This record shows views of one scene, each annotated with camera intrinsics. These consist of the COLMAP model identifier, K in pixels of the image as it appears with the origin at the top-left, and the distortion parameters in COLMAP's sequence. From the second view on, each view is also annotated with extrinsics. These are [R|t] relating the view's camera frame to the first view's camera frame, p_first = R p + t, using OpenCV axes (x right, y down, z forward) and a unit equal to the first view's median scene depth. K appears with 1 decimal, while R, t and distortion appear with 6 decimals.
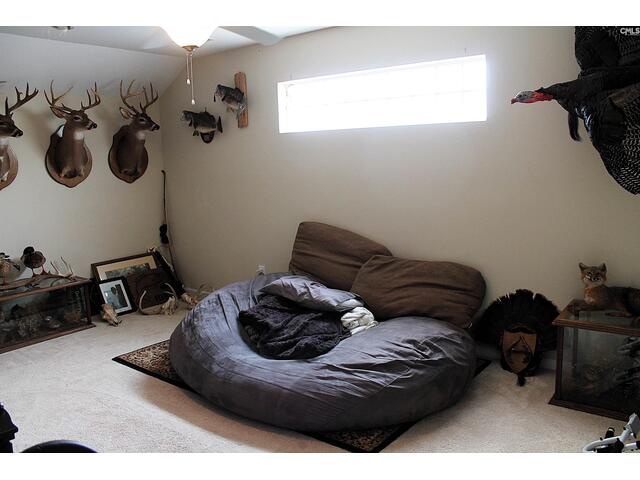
lens RADIAL K [[556.8, 0, 319.5], [0, 556.8, 238.8], [0, 0, 1]] dist [-0.139635, 0.129888]
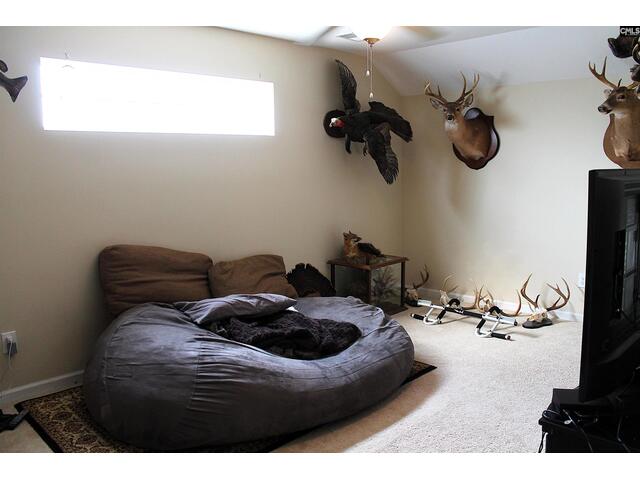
lens RADIAL K [[556.8, 0, 319.5], [0, 556.8, 240.6], [0, 0, 1]] dist [-0.139635, 0.129888]
pose [[0.089230, -0.101479, 0.990828, -0.933496], [0.164402, 0.982652, 0.085836, -0.068876], [-0.982349, 0.155235, 0.104365, 0.776133]]
